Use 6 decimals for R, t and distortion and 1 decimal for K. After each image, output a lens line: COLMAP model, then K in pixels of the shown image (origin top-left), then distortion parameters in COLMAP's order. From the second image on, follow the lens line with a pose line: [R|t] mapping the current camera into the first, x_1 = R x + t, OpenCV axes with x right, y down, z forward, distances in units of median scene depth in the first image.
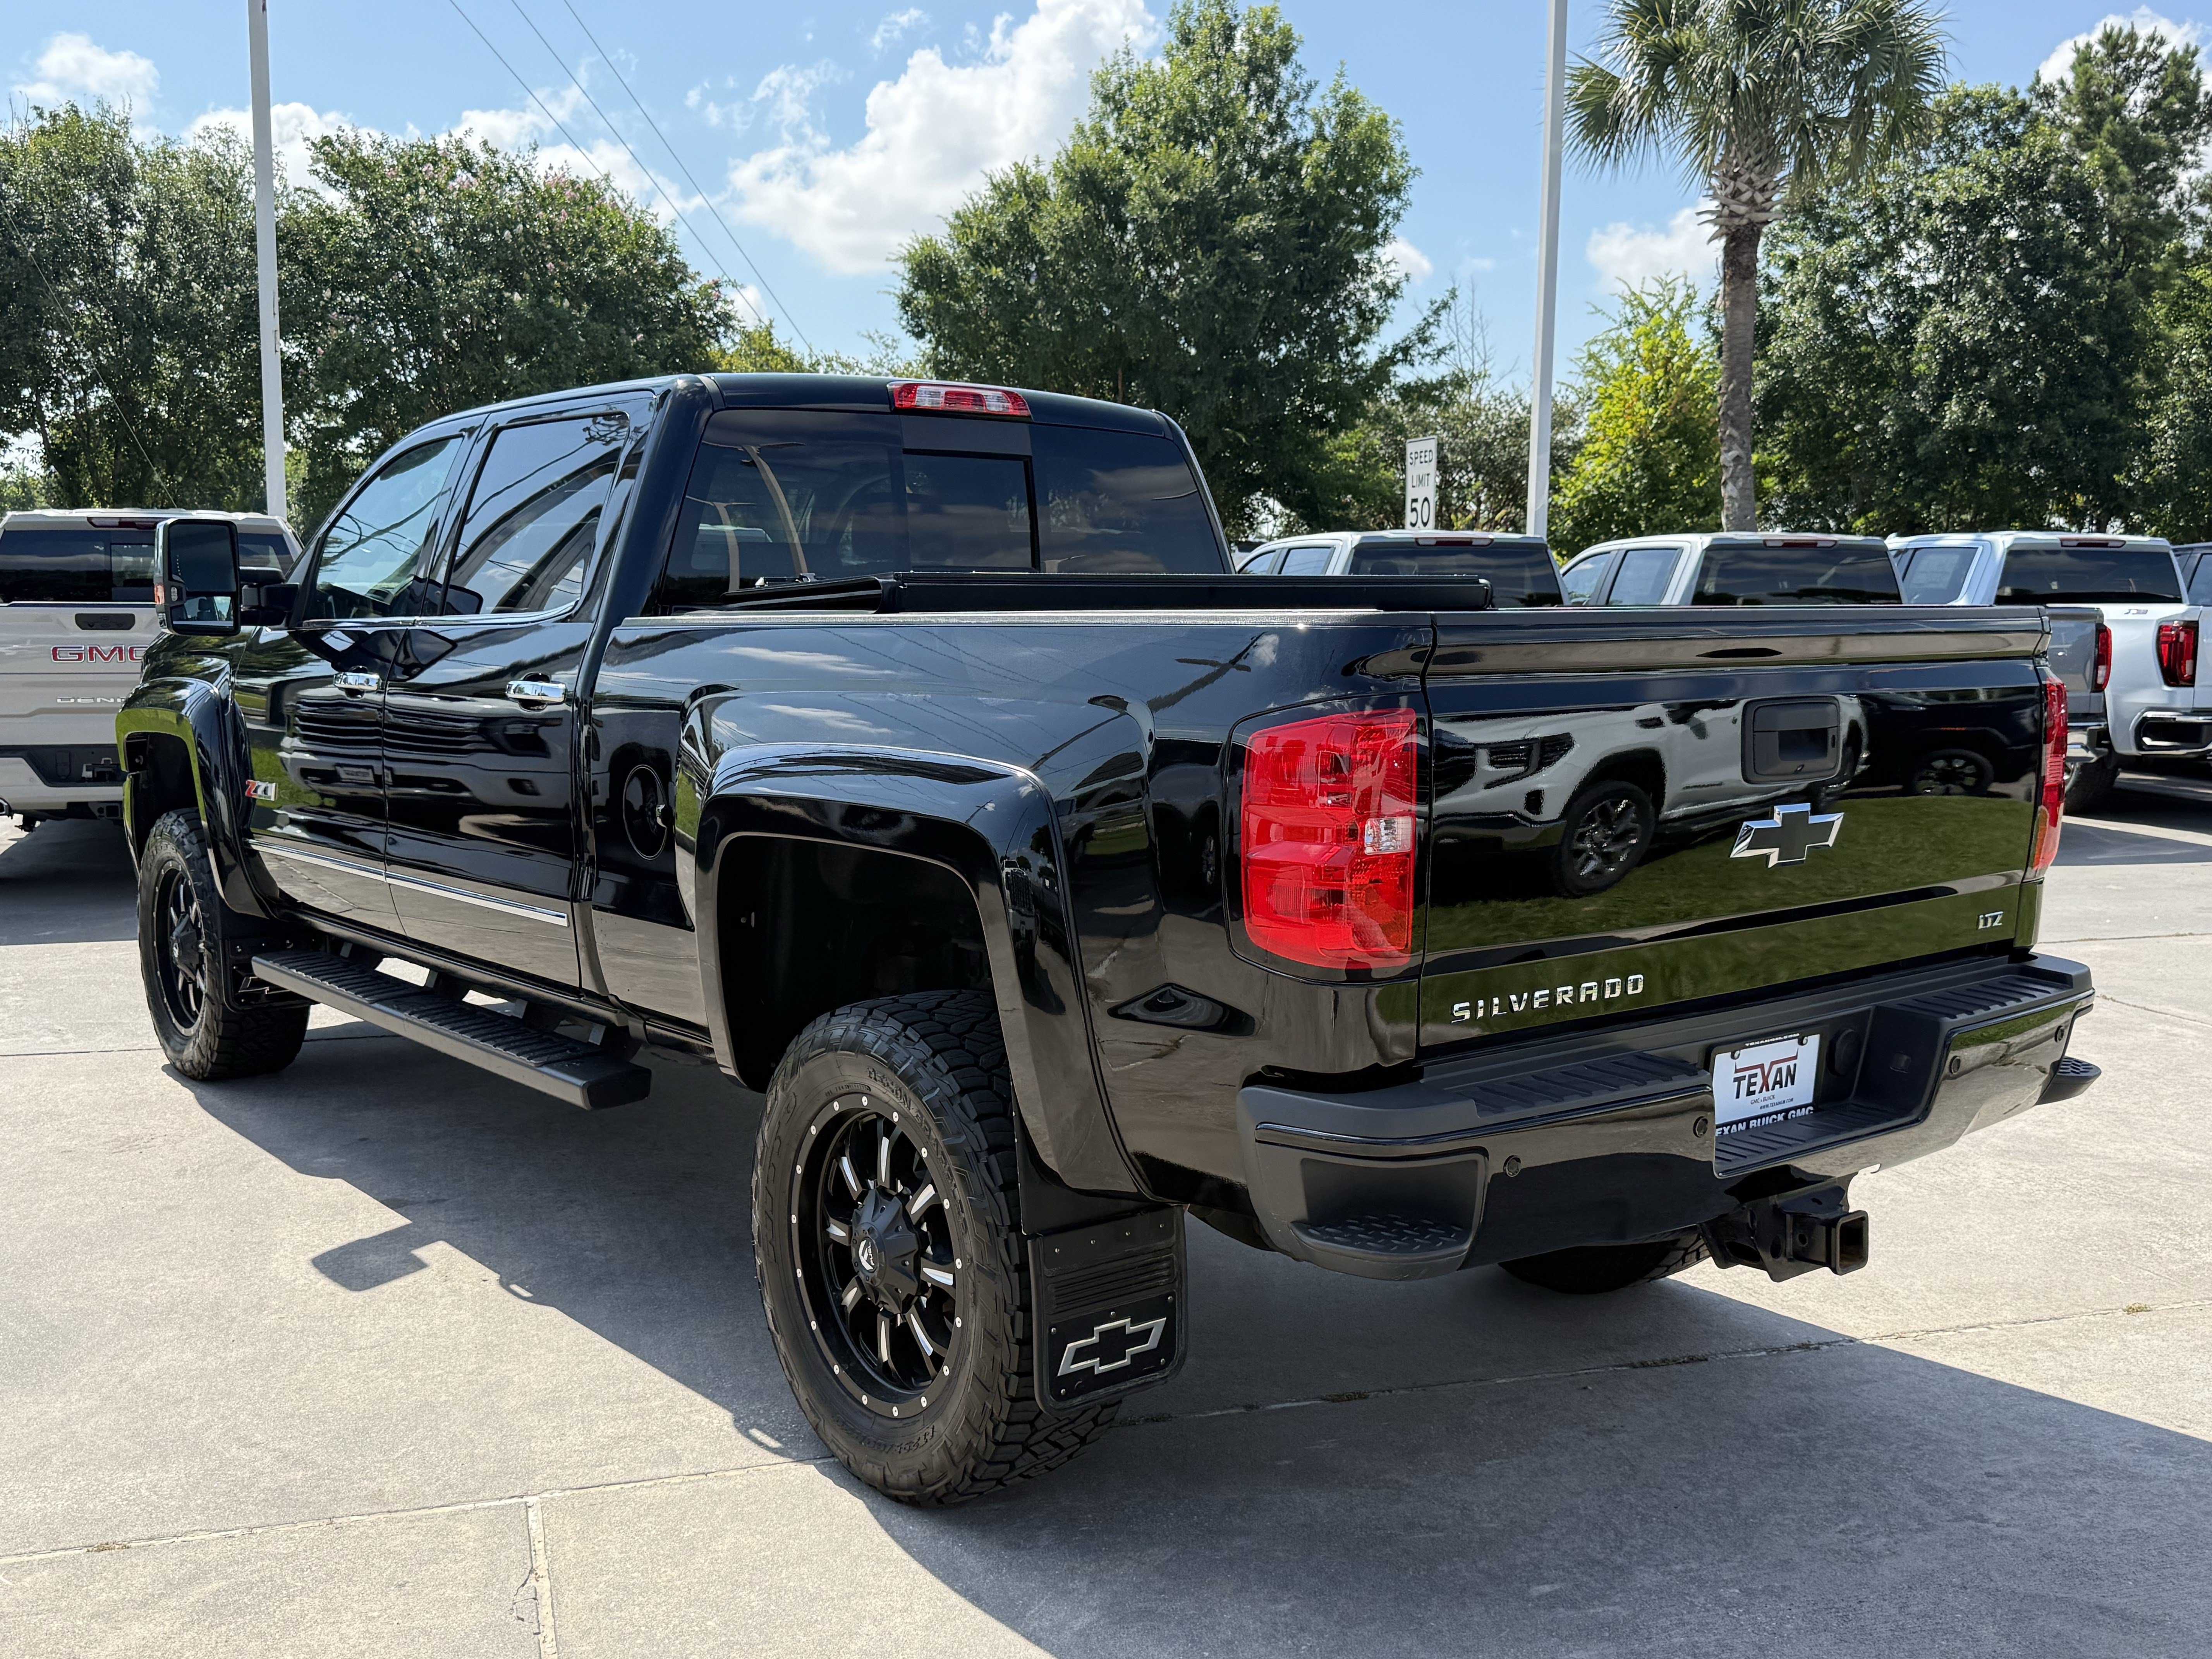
lens RADIAL K [[2320.3, 0, 1085.9], [0, 2320.3, 822.5], [0, 0, 1]] dist [0.115074, 0.000000]
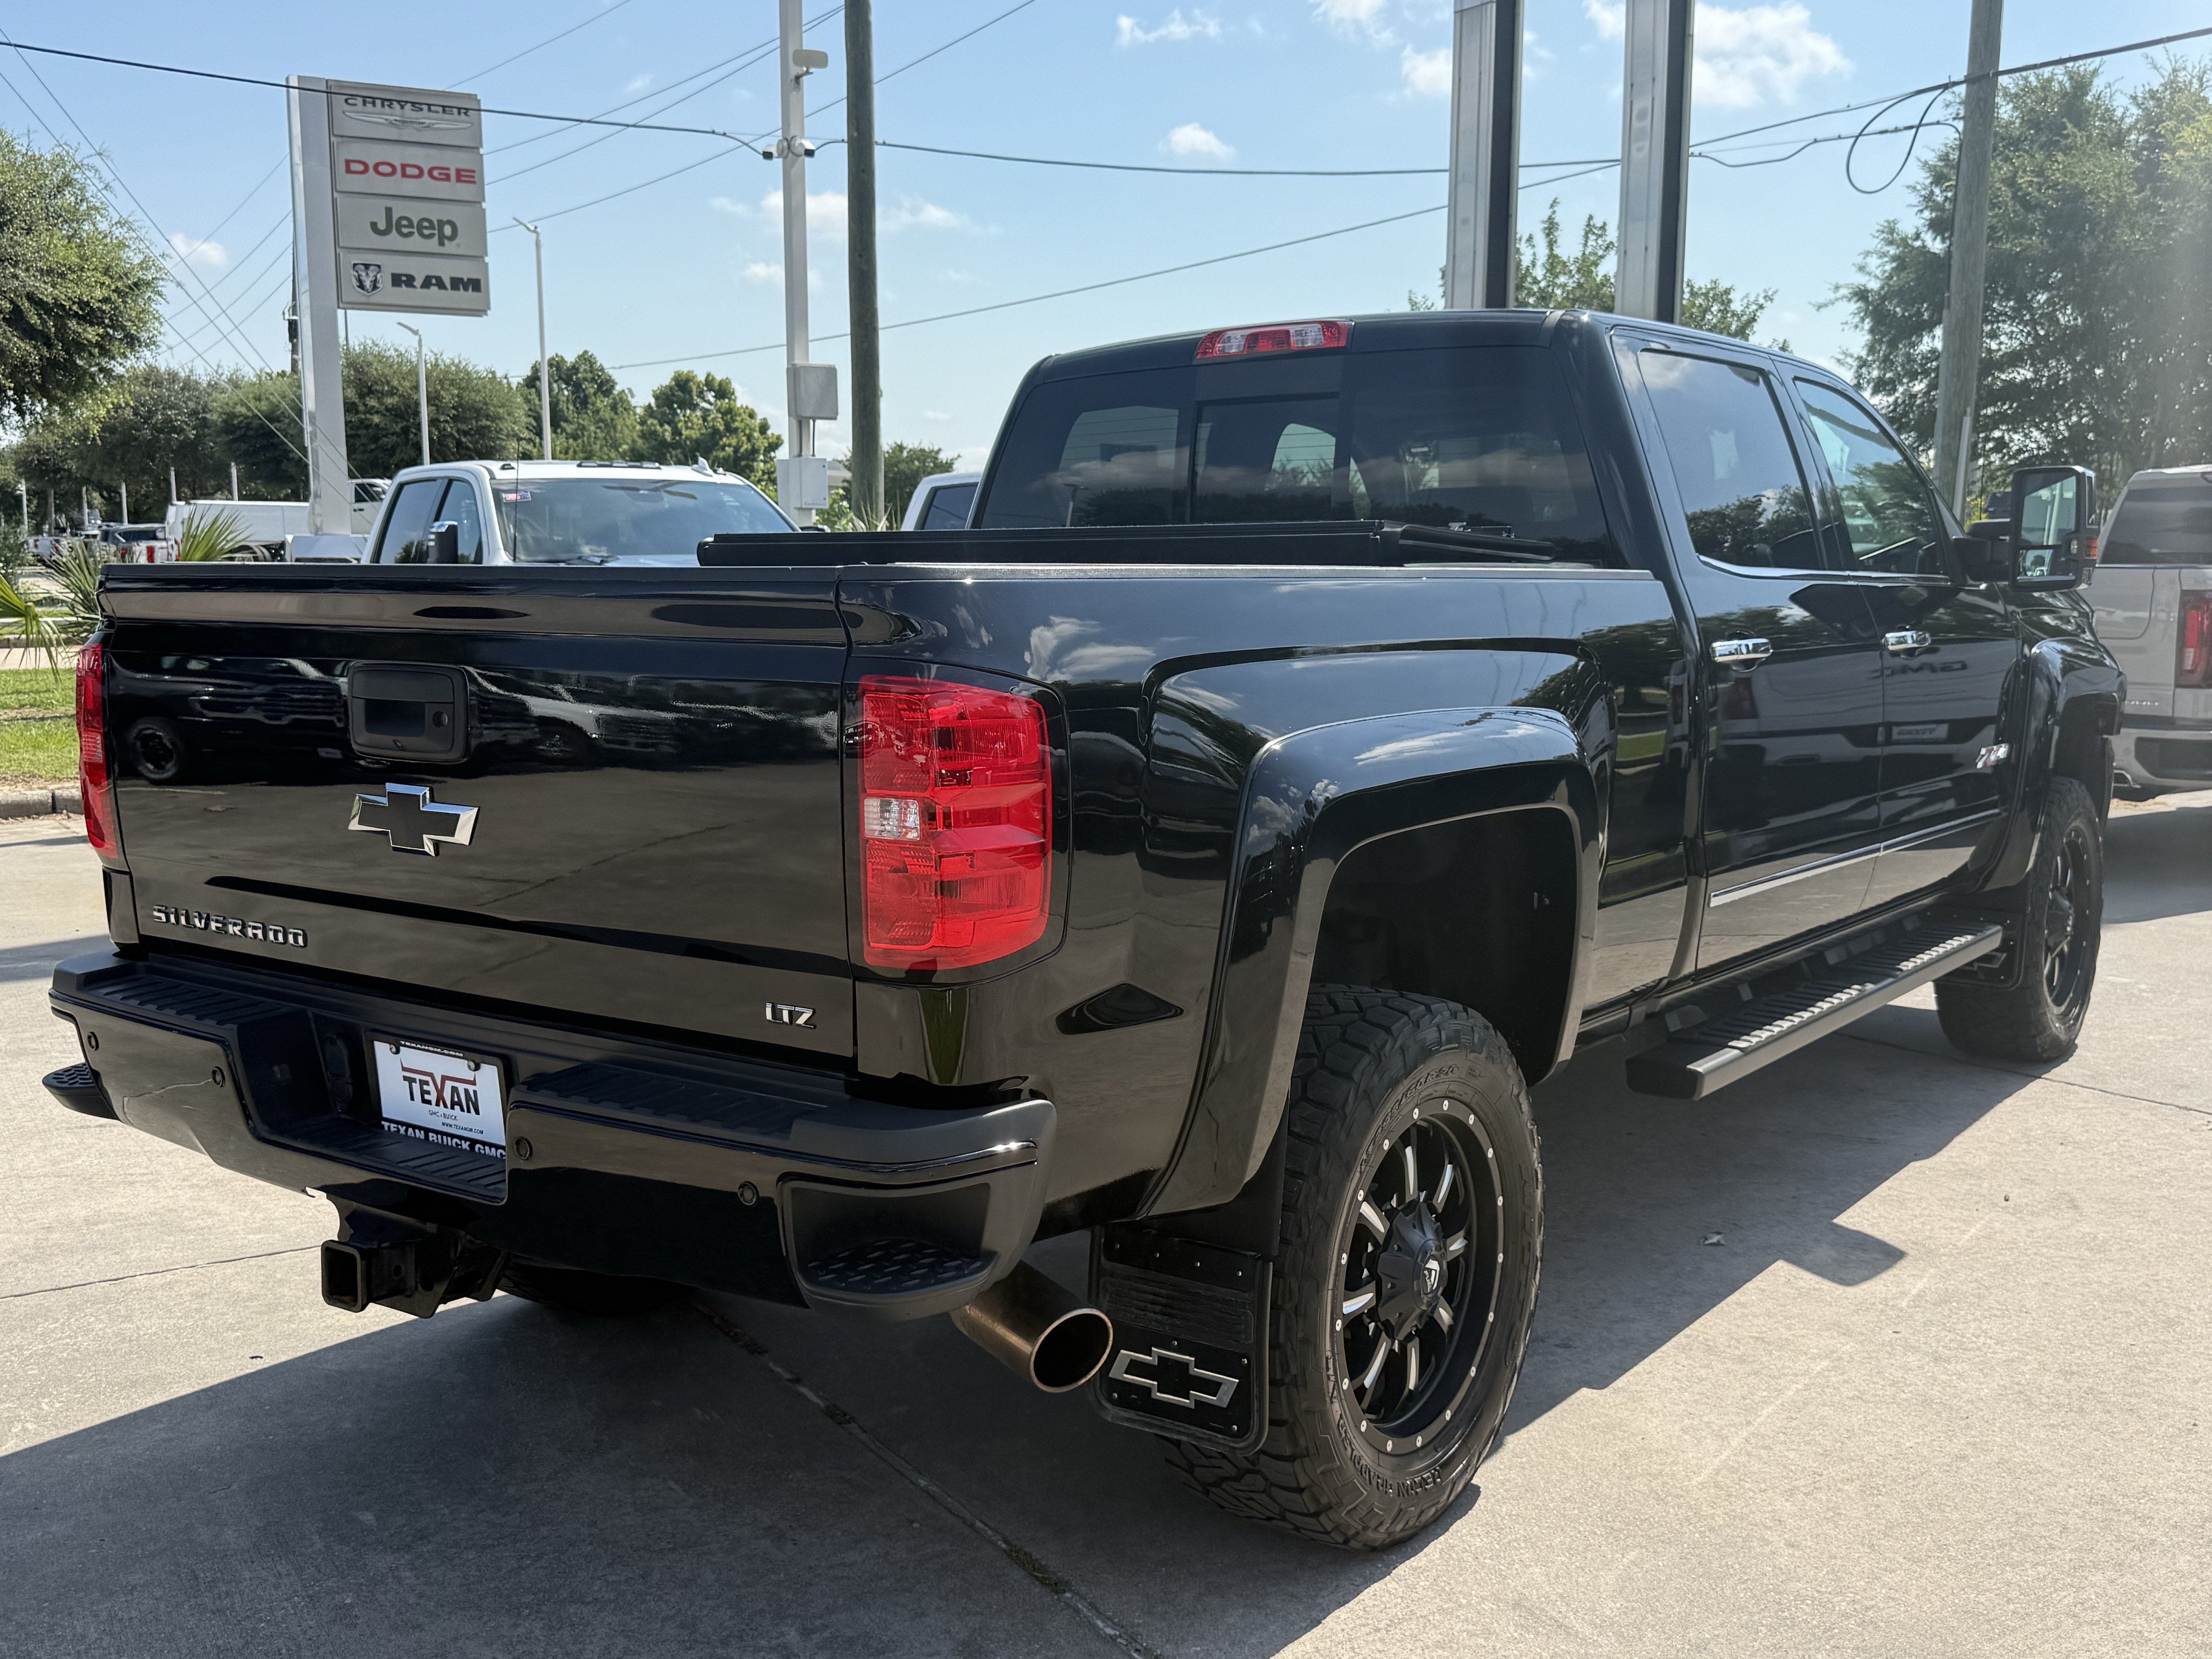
lens RADIAL K [[2253.6, 0, 1097.2], [0, 2253.6, 824.0], [0, 0, 1]] dist [0.048610, 0.000000]
pose [[0.225932, 0.104548, -0.968517, 1.154266], [-0.097770, 0.991638, 0.084236, -0.087608], [0.969224, 0.075660, 0.234264, 1.019965]]
